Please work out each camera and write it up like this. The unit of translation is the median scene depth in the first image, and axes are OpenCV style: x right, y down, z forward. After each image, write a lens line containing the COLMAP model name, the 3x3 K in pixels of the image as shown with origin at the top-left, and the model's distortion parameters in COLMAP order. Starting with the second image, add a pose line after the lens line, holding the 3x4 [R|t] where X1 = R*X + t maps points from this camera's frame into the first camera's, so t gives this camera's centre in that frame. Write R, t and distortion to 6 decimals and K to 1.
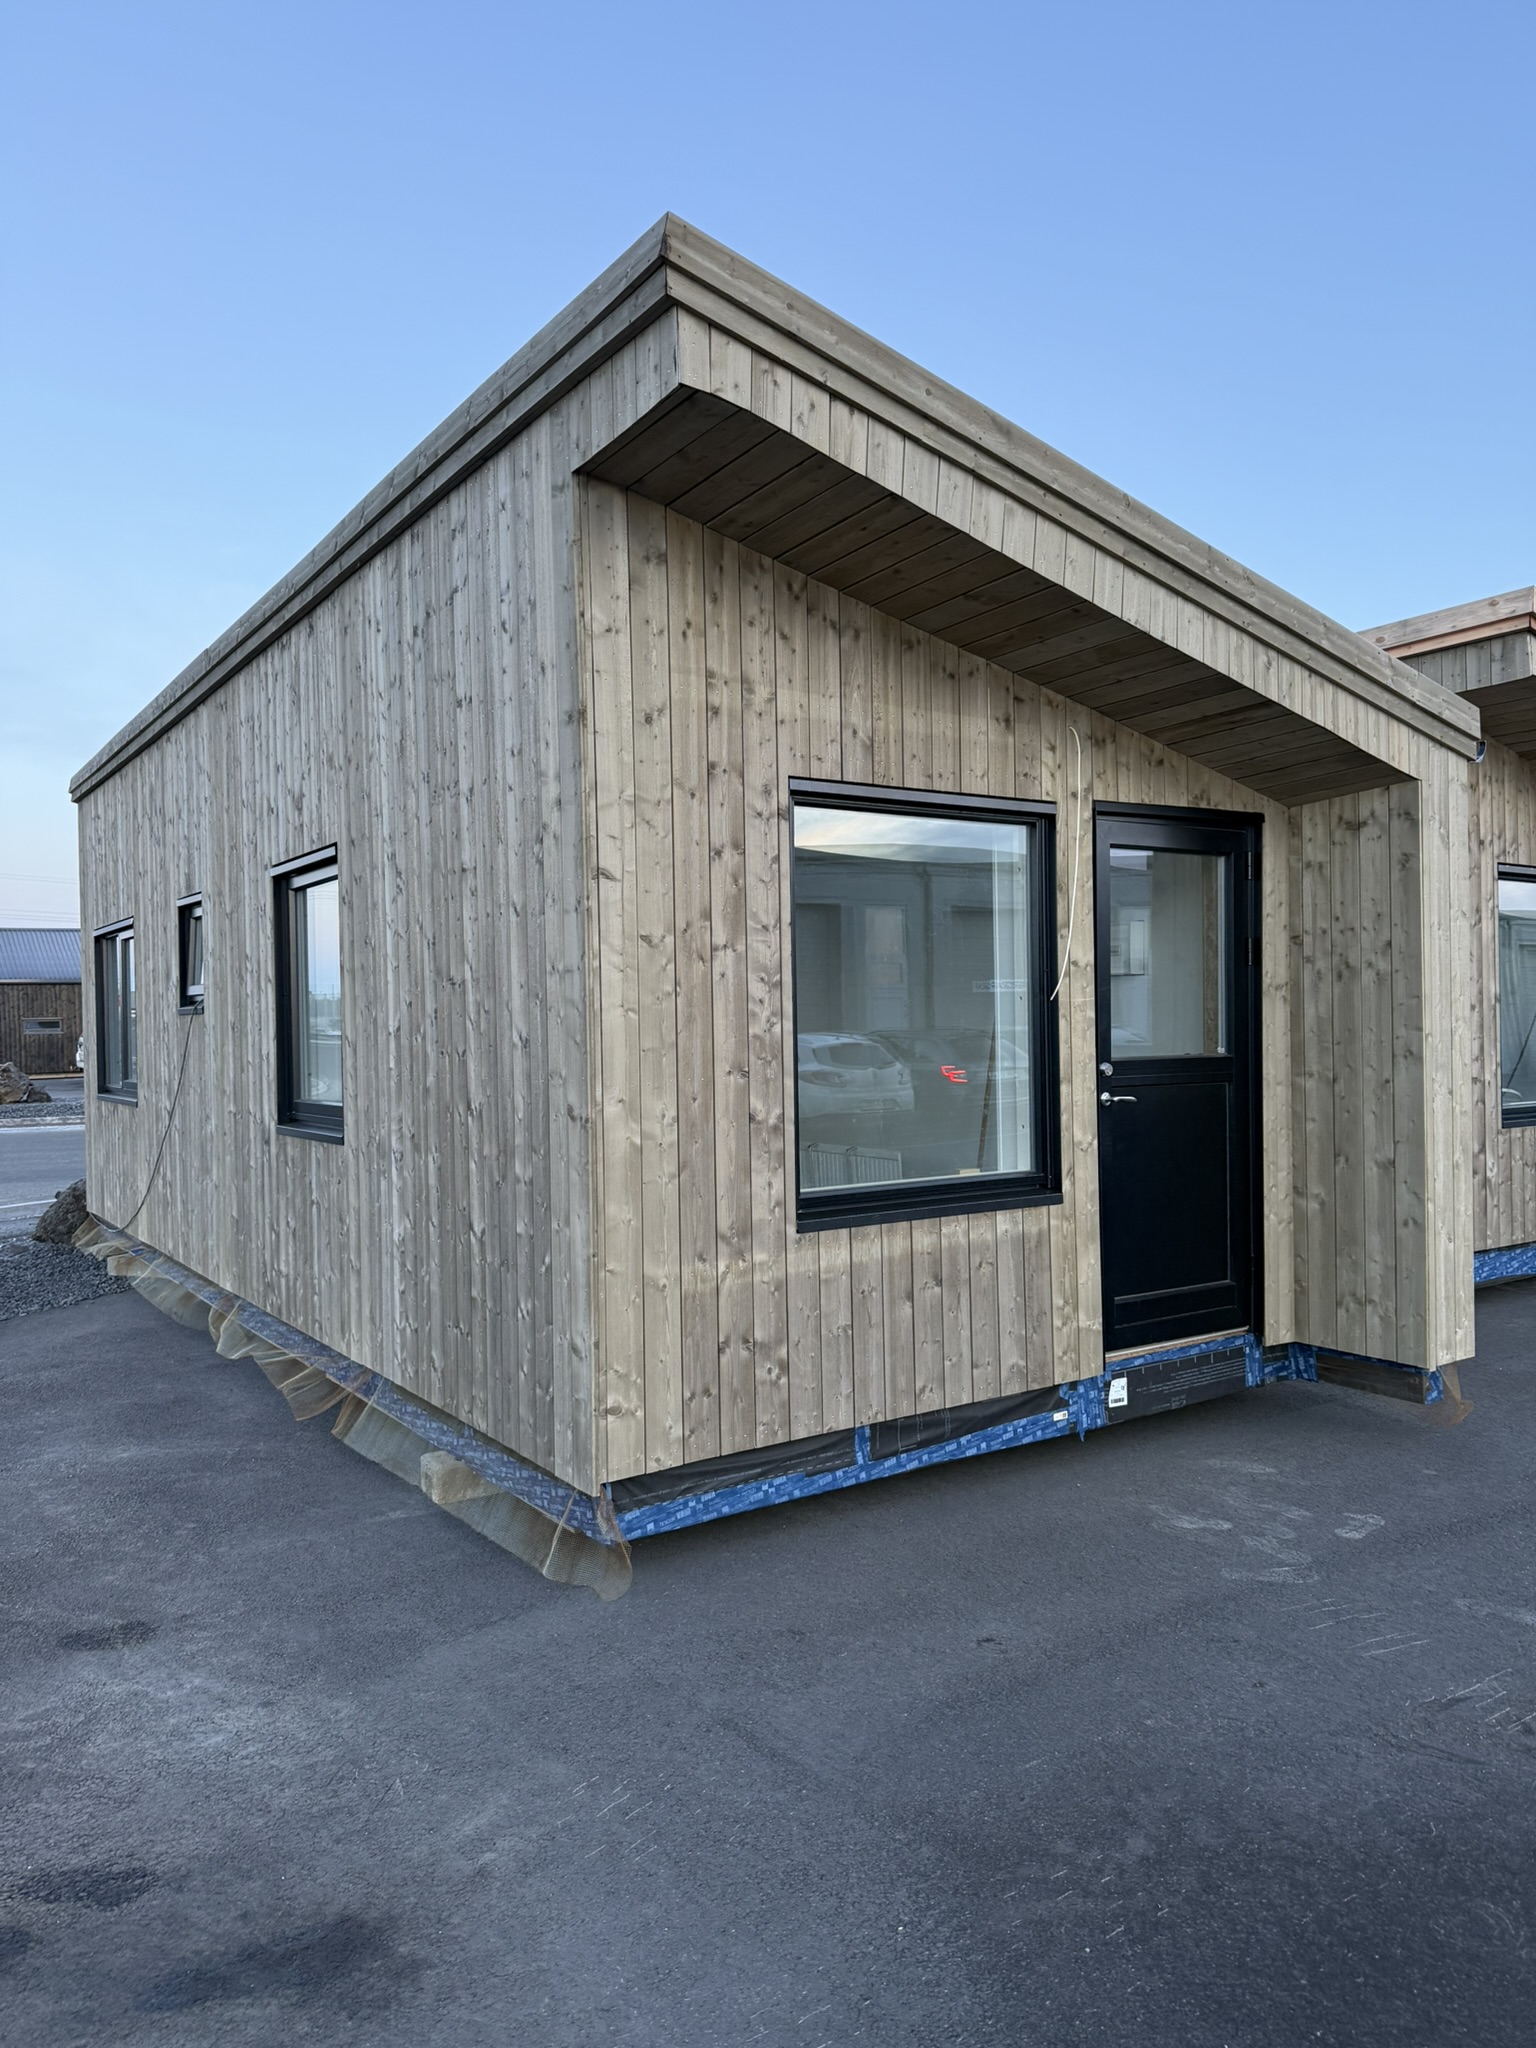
lens RADIAL K [[1420.1, 0, 768.2], [0, 1420.1, 1022.2], [0, 0, 1]] dist [0.054157, -0.057654]
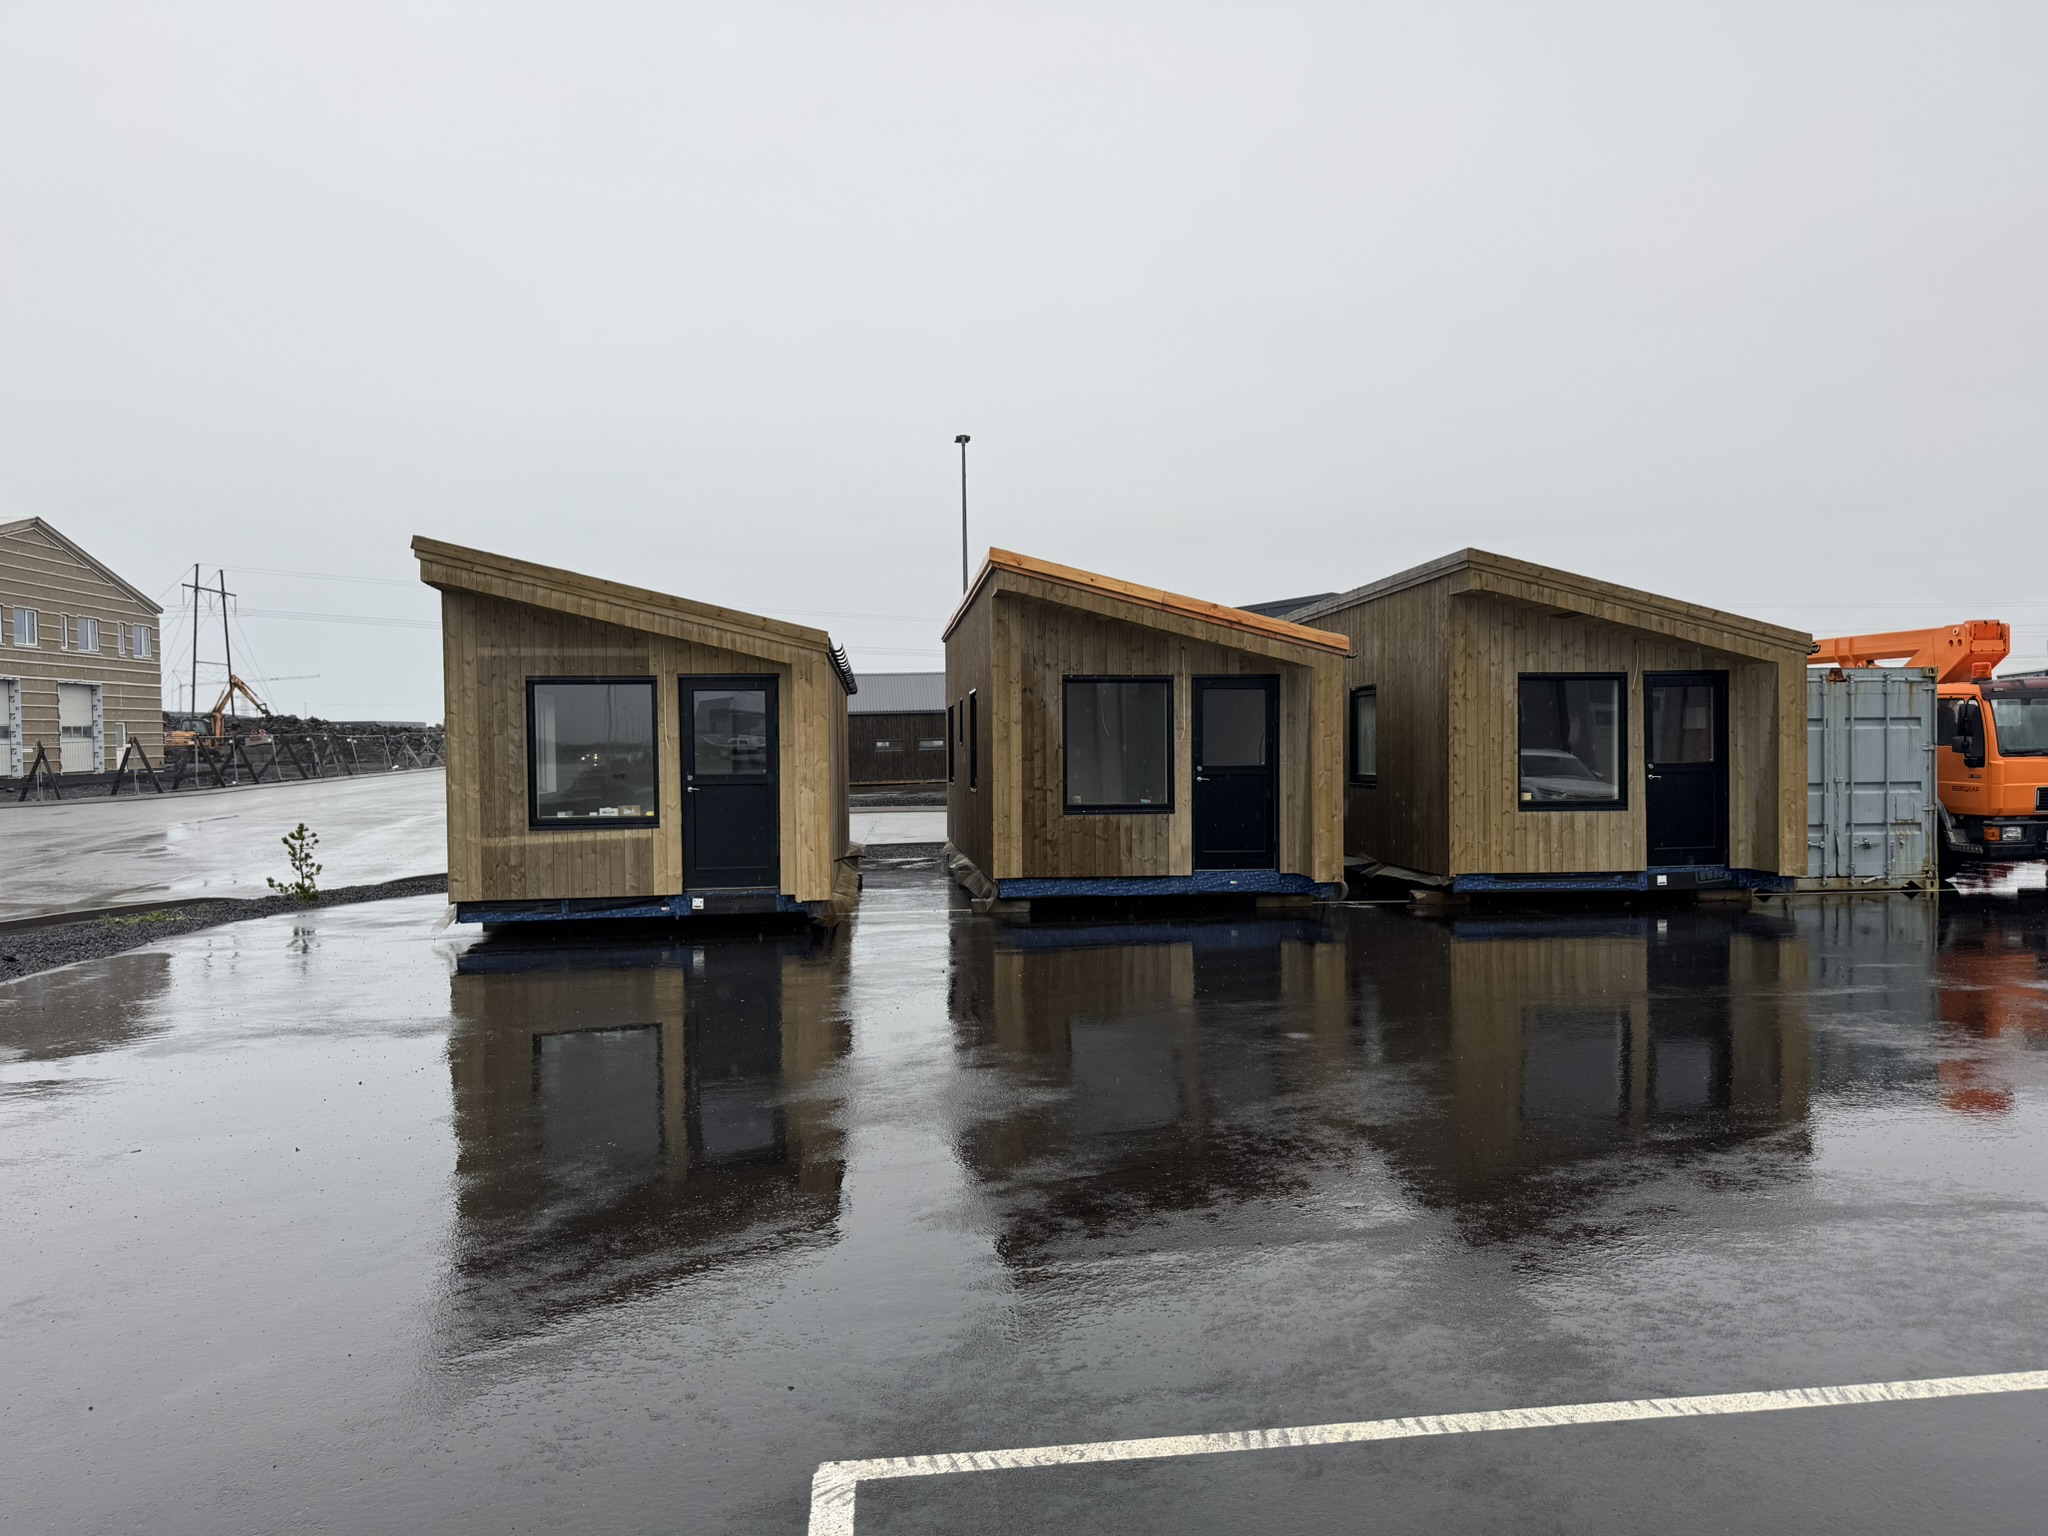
lens RADIAL K [[1406.5, 0, 1071.2], [0, 1406.5, 787.1], [0, 0, 1]] dist [0.091808, -0.007868]
pose [[0.896173, 0.017188, -0.443371, 2.182839], [-0.001839, 0.999385, 0.035025, -0.045655], [0.443701, -0.030573, 0.895653, -1.081294]]
